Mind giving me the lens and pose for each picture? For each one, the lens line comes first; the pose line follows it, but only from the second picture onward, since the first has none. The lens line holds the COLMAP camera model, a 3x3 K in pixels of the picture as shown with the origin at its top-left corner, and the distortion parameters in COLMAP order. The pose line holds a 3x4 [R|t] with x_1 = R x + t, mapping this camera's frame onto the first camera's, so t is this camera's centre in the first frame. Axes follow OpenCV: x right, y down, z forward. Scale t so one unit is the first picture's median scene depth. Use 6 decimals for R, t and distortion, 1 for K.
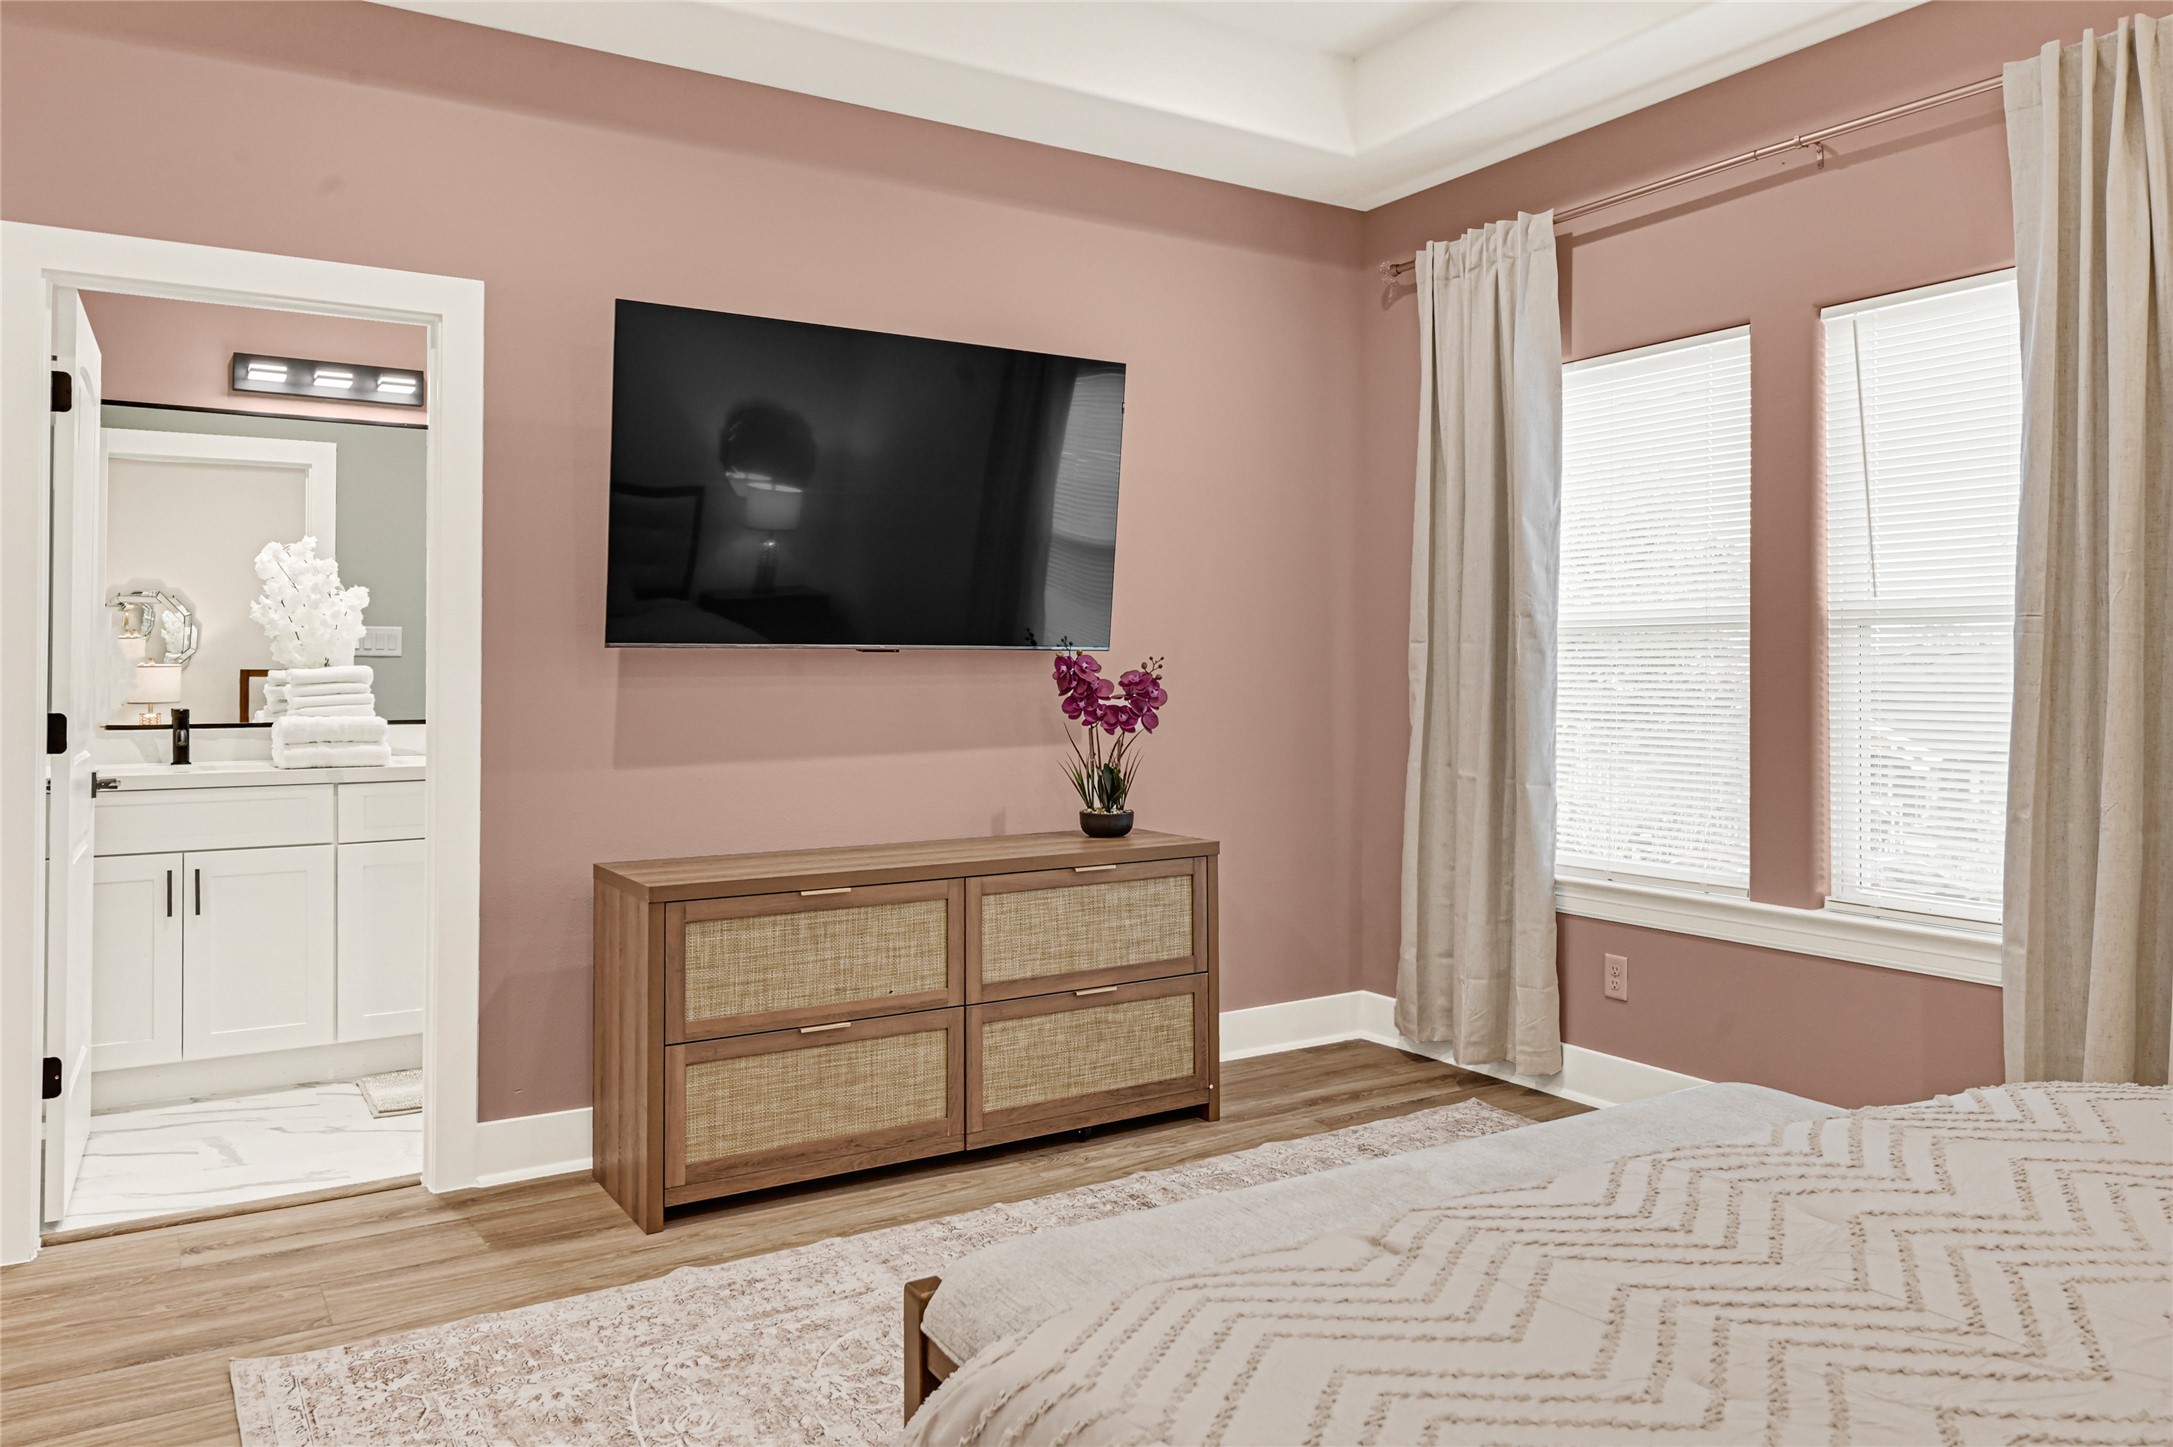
lens RADIAL K [[1522.0, 0, 1092.5], [0, 1522.0, 650.1], [0, 0, 1]] dist [-0.001712, -0.001530]
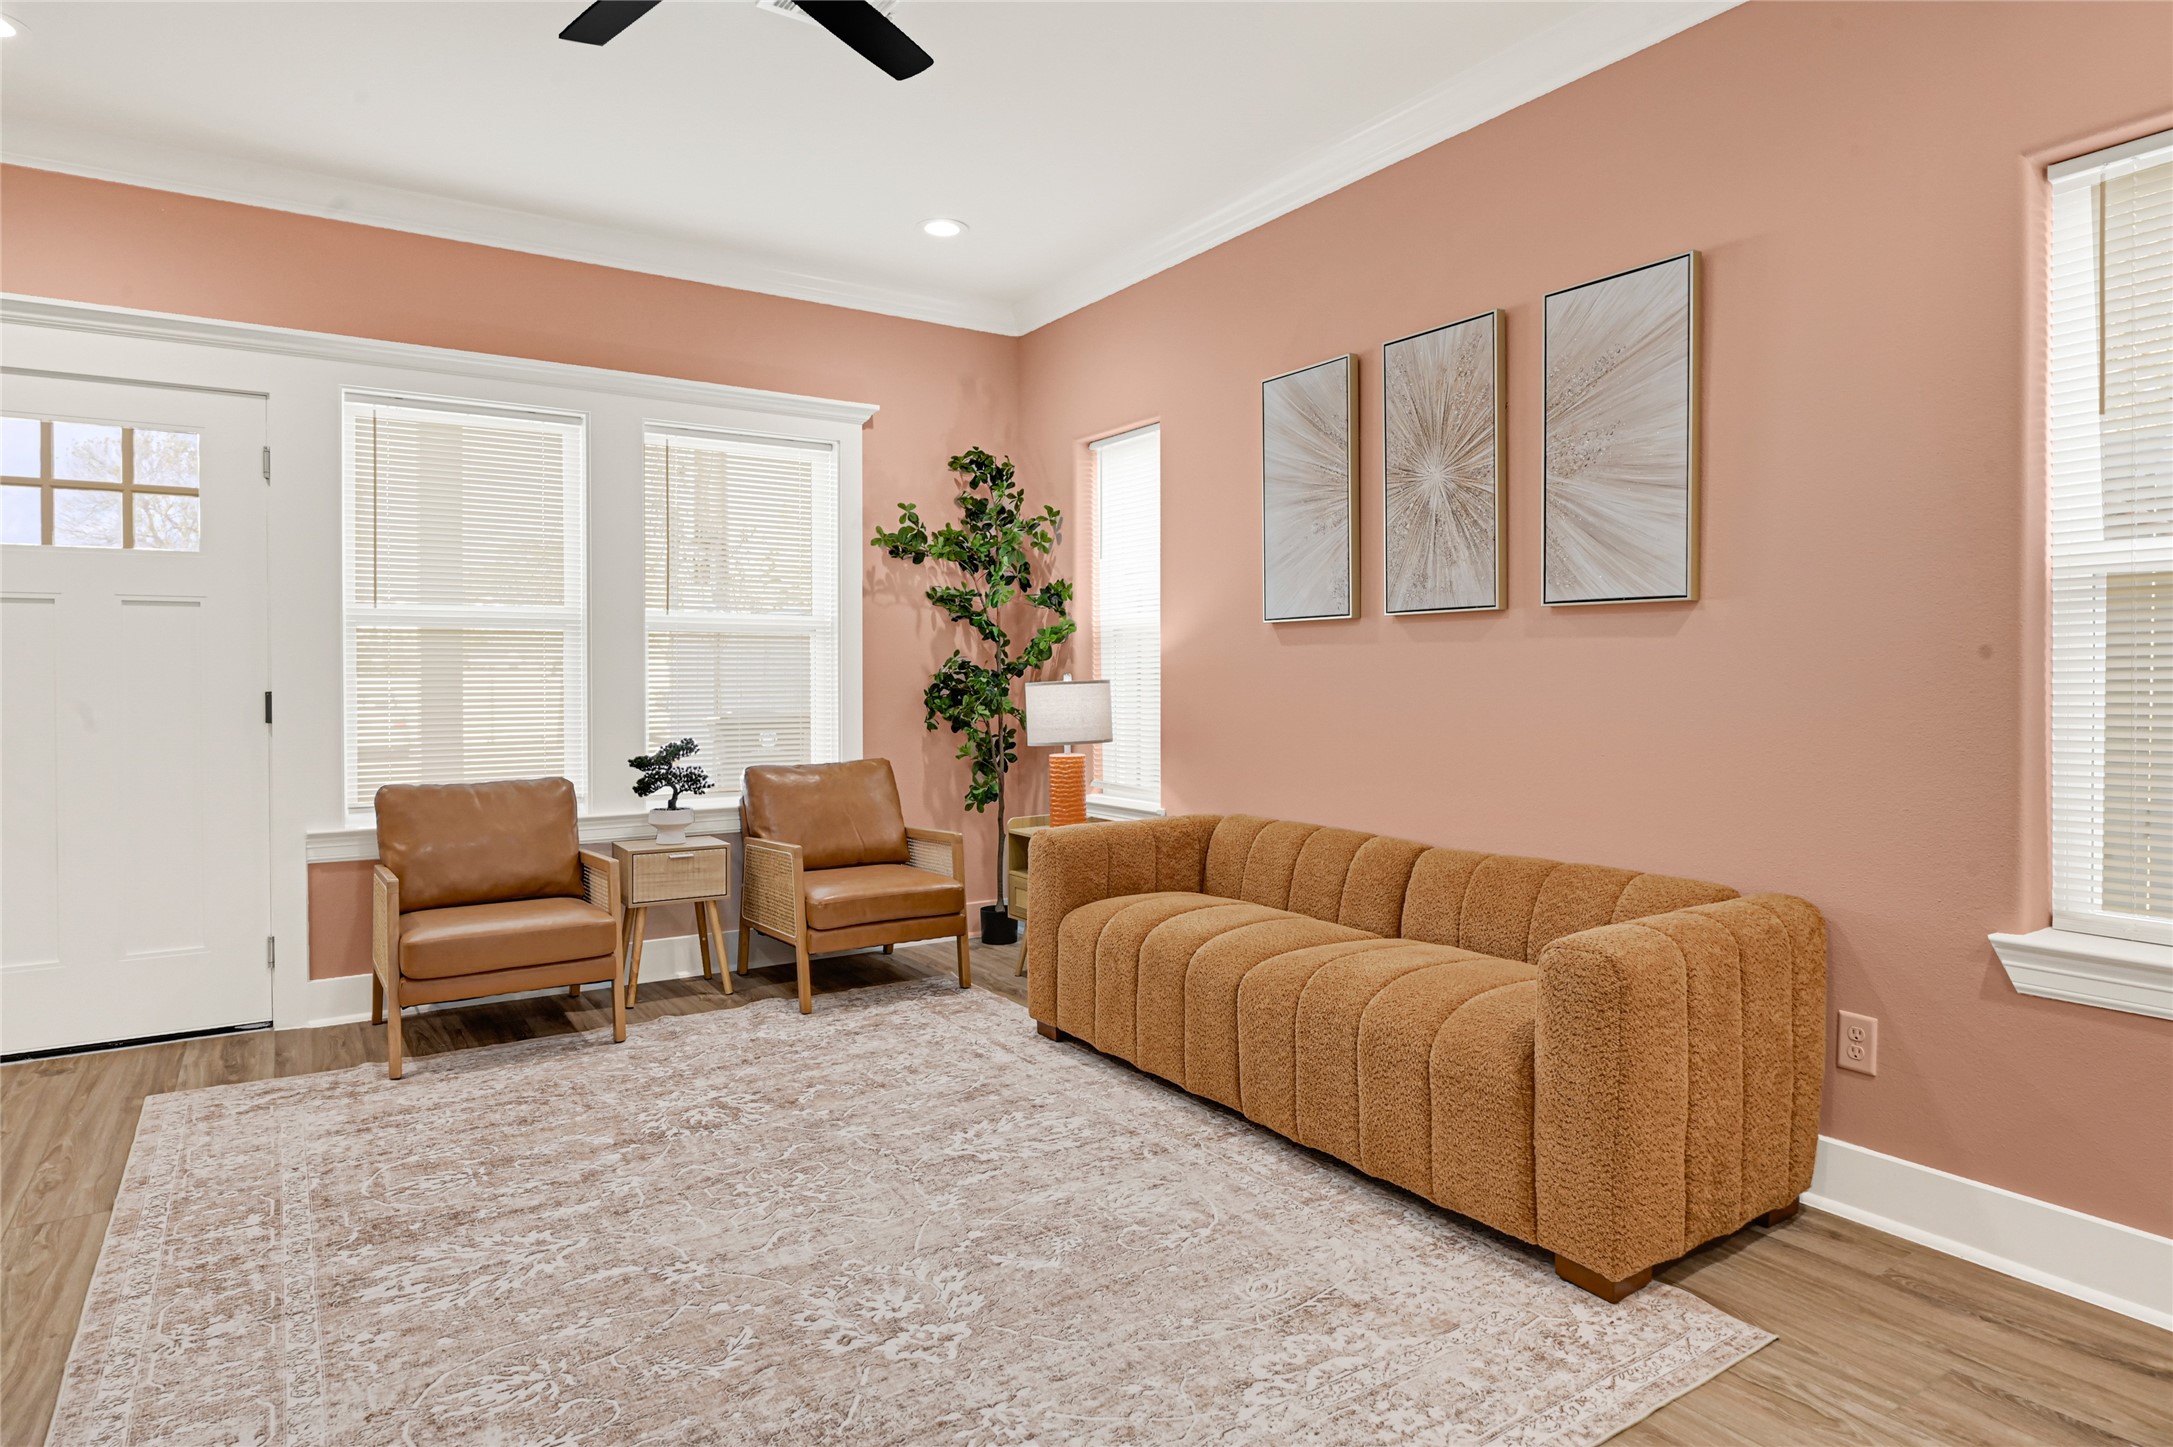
lens RADIAL K [[1227.2, 0, 1092.5], [0, 1227.2, 682.2], [0, 0, 1]] dist [-0.004244, -0.000069]
pose [[0.010167, 0.009294, -0.999905, 0.827791], [0.017975, 0.999794, 0.009475, 0.026748], [0.999787, -0.018069, 0.009998, 0.820343]]
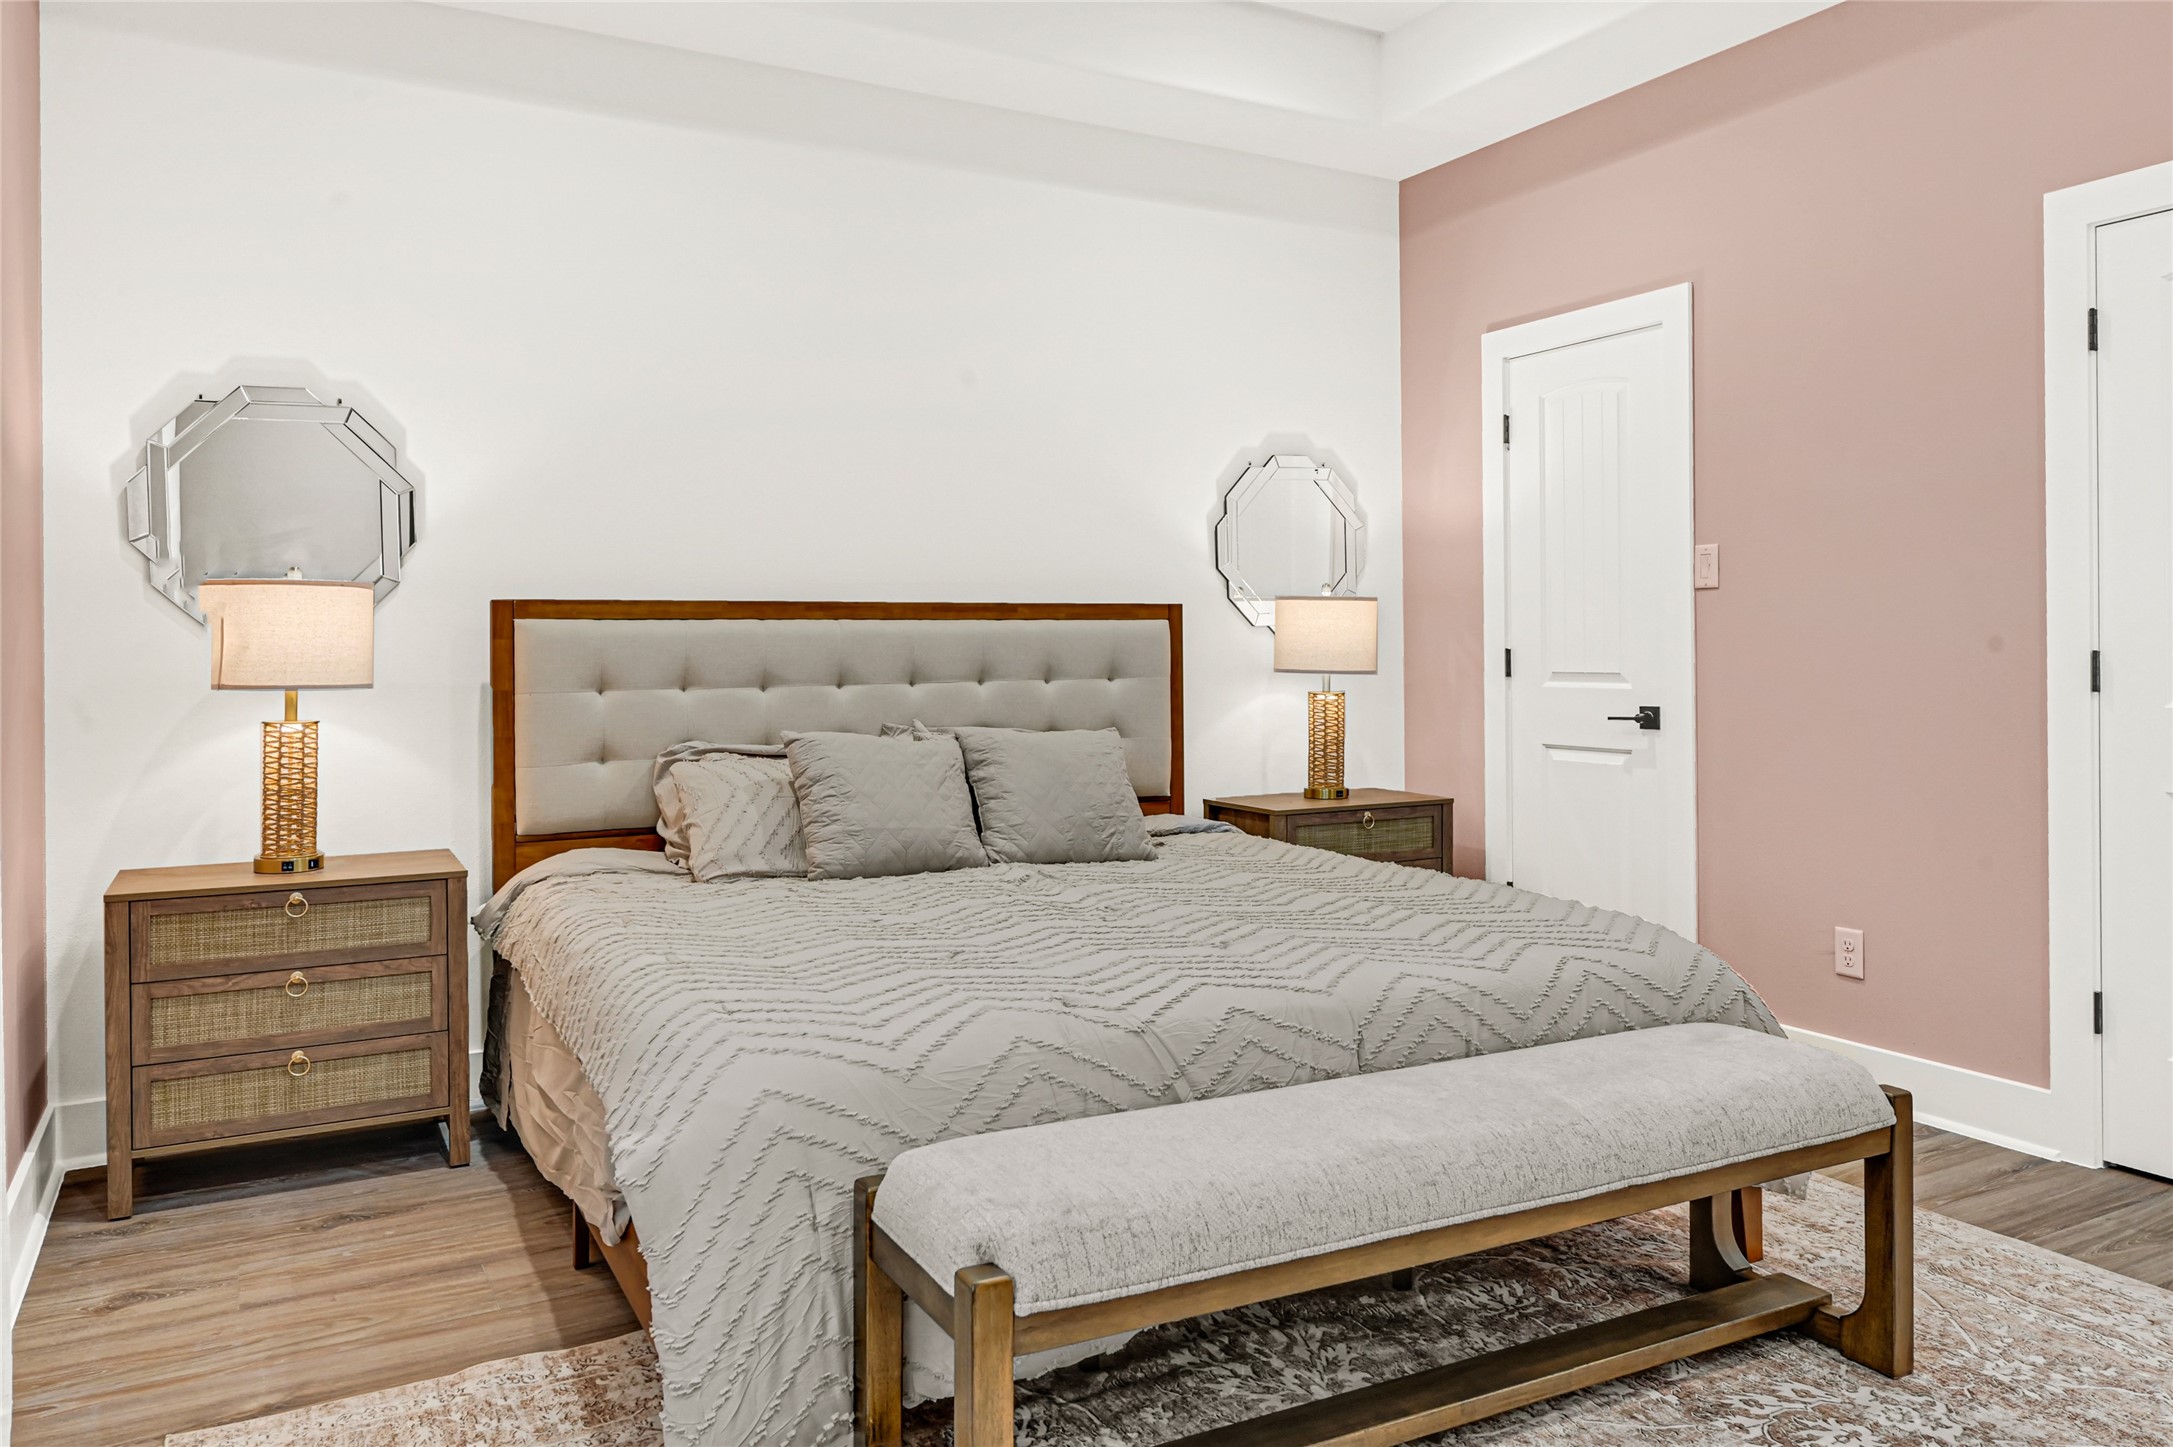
lens RADIAL K [[1522.0, 0, 1092.5], [0, 1522.0, 650.1], [0, 0, 1]] dist [-0.001712, -0.001530]
pose [[-0.997508, 0.001167, 0.070542, 0.229323], [-0.000497, 0.999722, -0.023567, 0.044662], [-0.070550, -0.023543, -0.997230, 1.150365]]
